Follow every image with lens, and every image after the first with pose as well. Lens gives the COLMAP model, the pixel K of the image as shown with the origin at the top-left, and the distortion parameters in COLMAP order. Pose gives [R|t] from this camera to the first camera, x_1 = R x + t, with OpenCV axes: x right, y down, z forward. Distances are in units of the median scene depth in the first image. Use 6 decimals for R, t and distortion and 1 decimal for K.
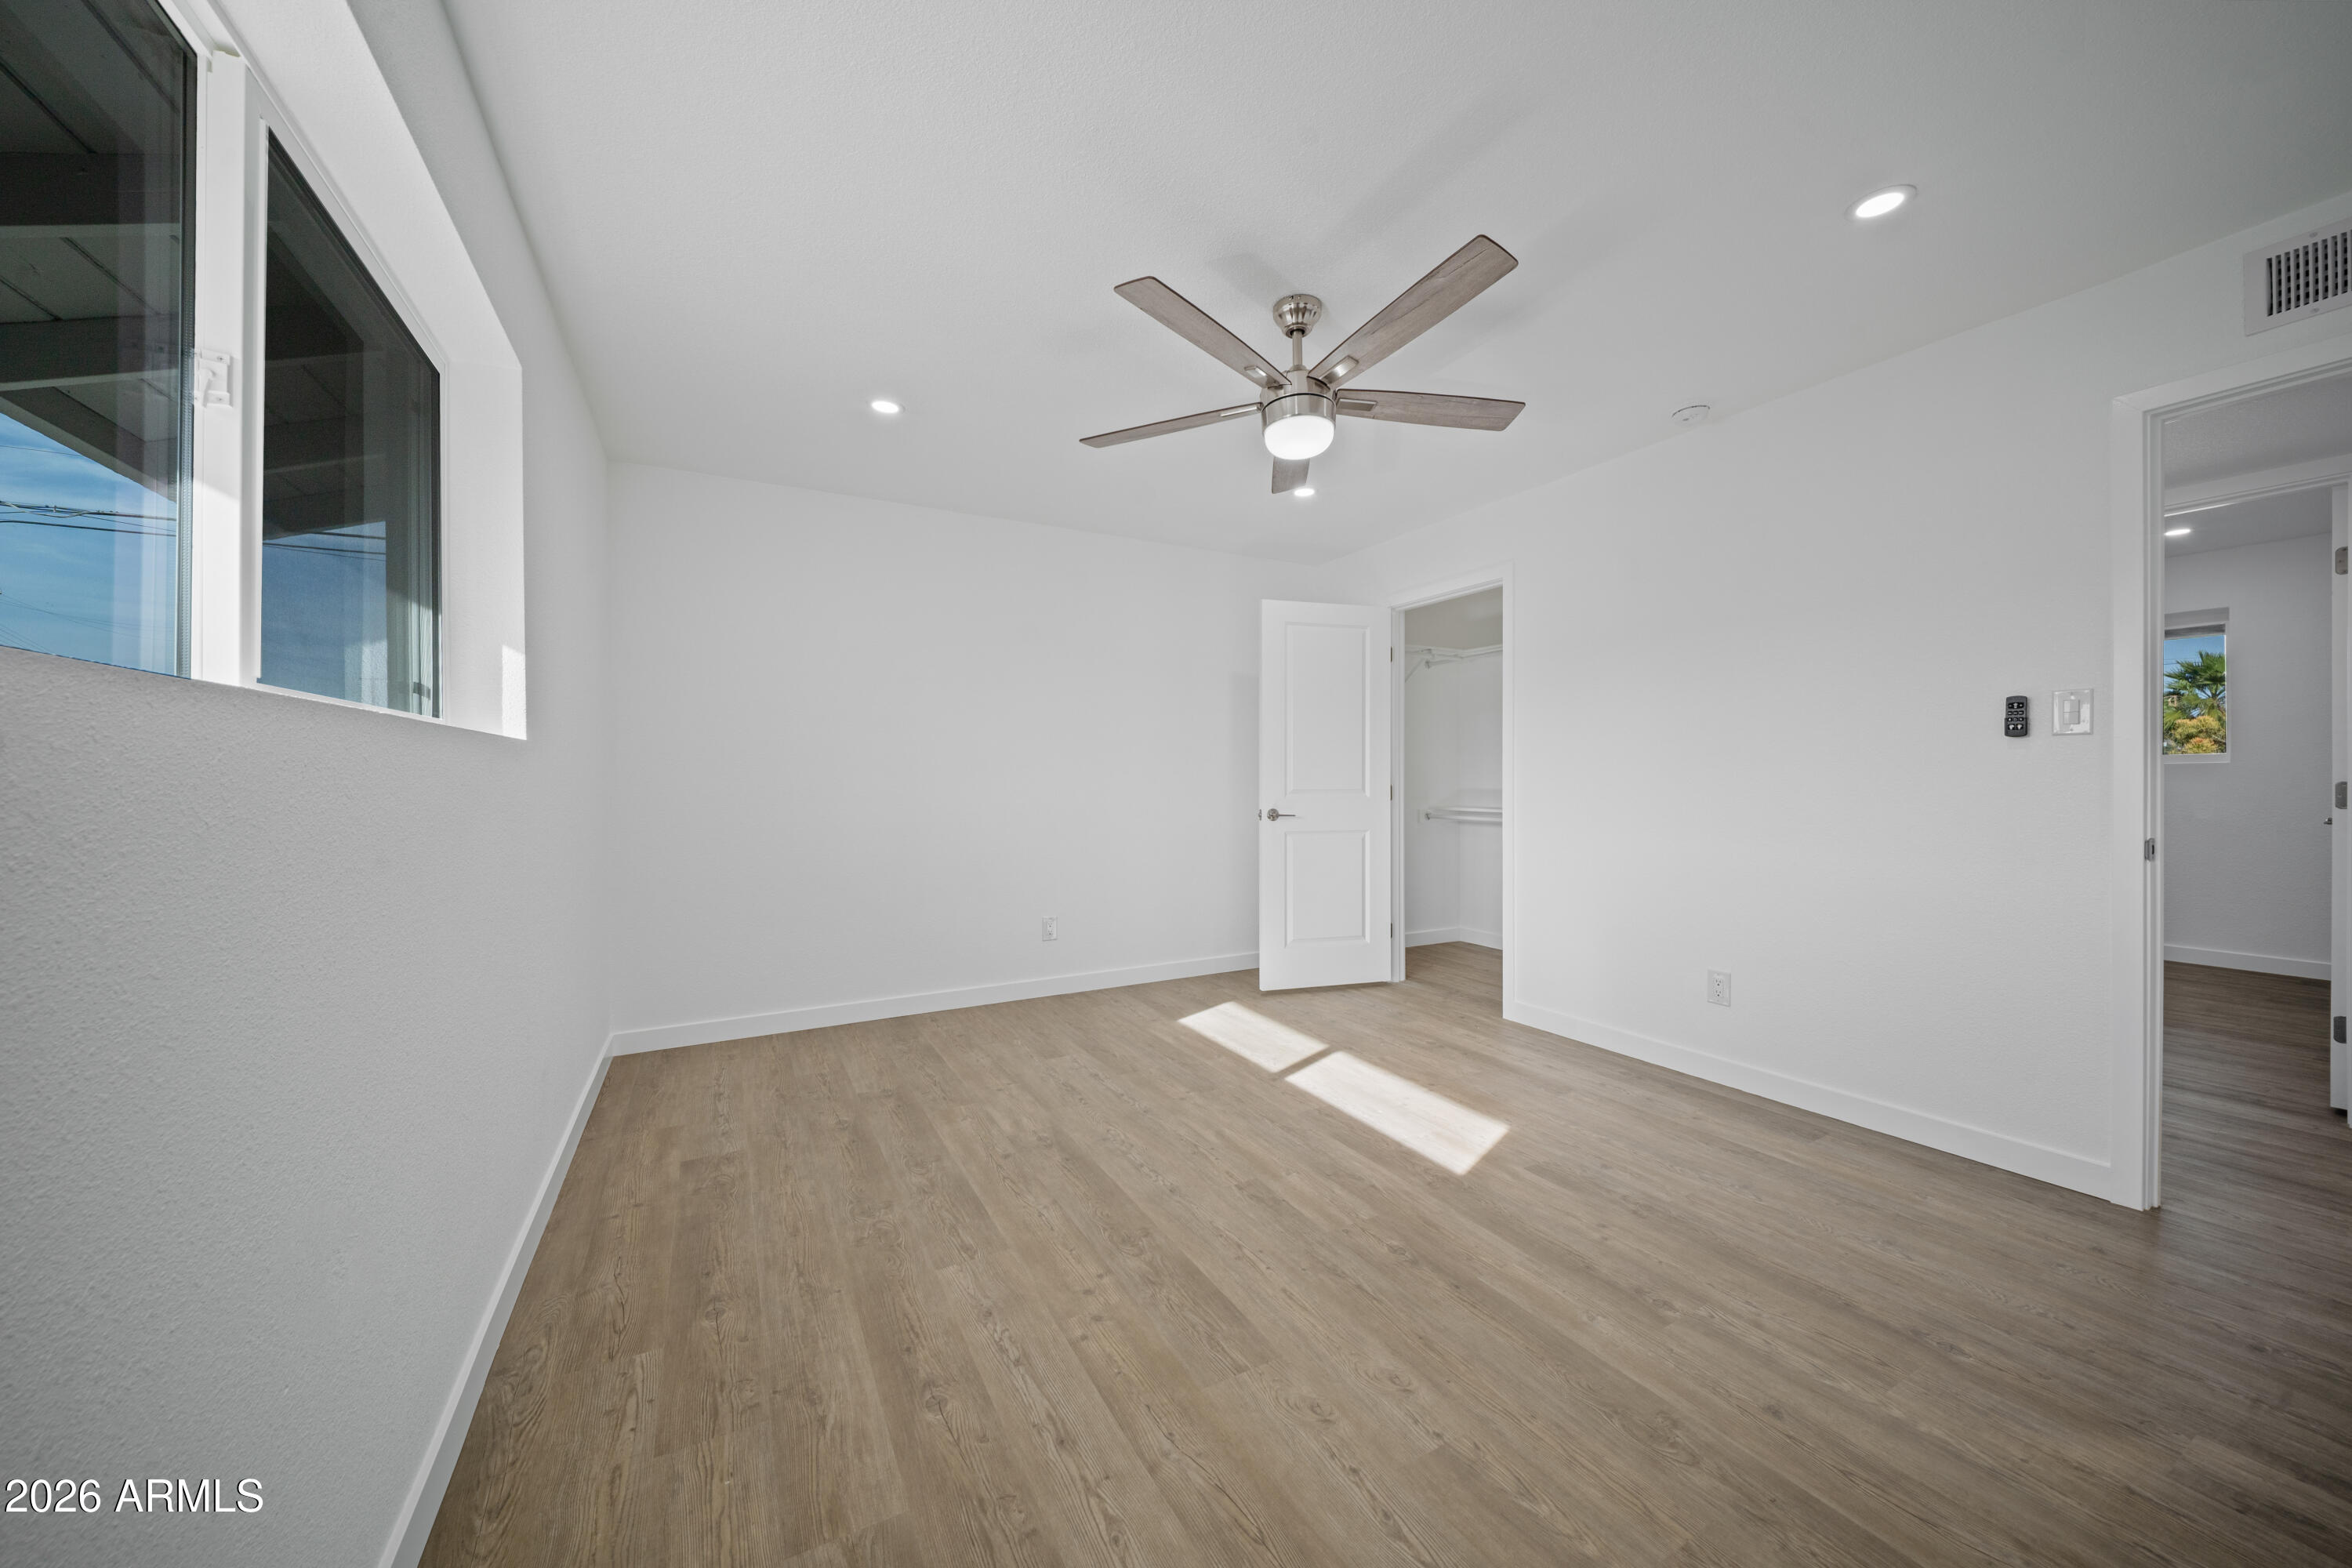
lens RADIAL K [[819.9, 0, 1182.6], [0, 819.9, 772.9], [0, 0, 1]] dist [0.011973, -0.007003]
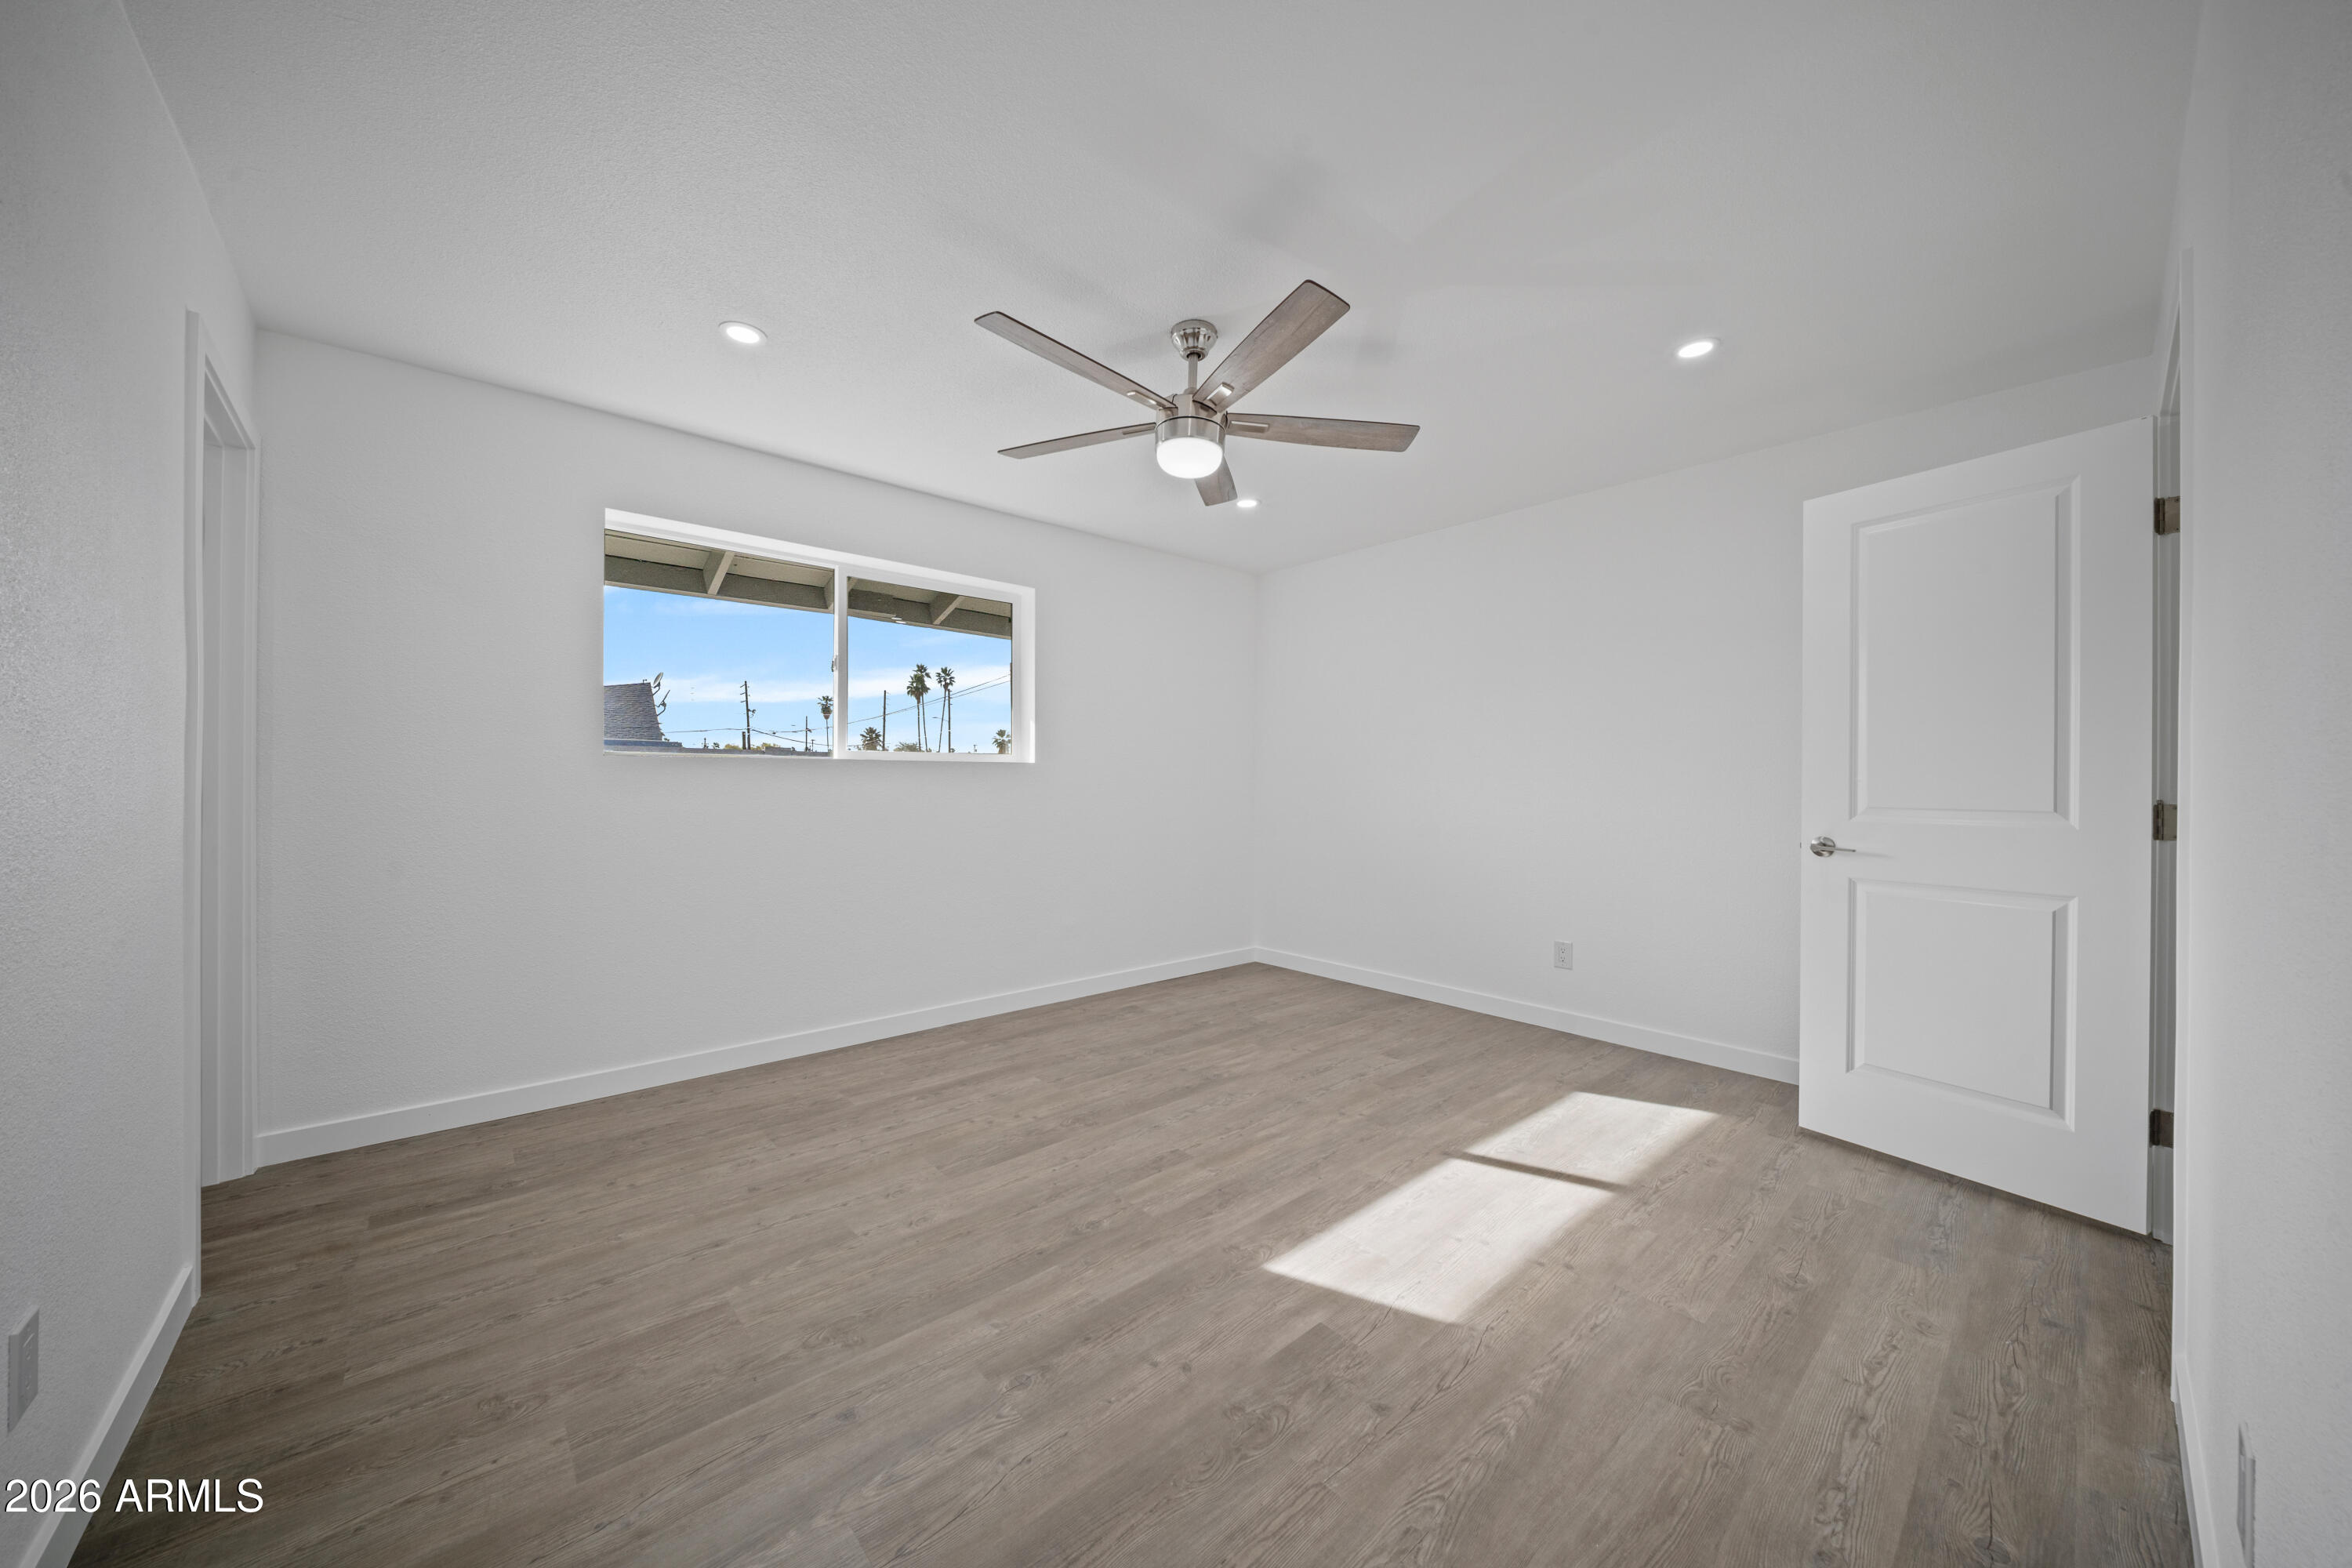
lens RADIAL K [[819.9, 0, 1182.6], [0, 819.9, 772.9], [0, 0, 1]] dist [0.011973, -0.007003]
pose [[0.231176, -0.006638, -0.972889, 1.285736], [0.000604, 0.999978, -0.006679, -0.002025], [0.972912, 0.000956, 0.231174, 0.833301]]
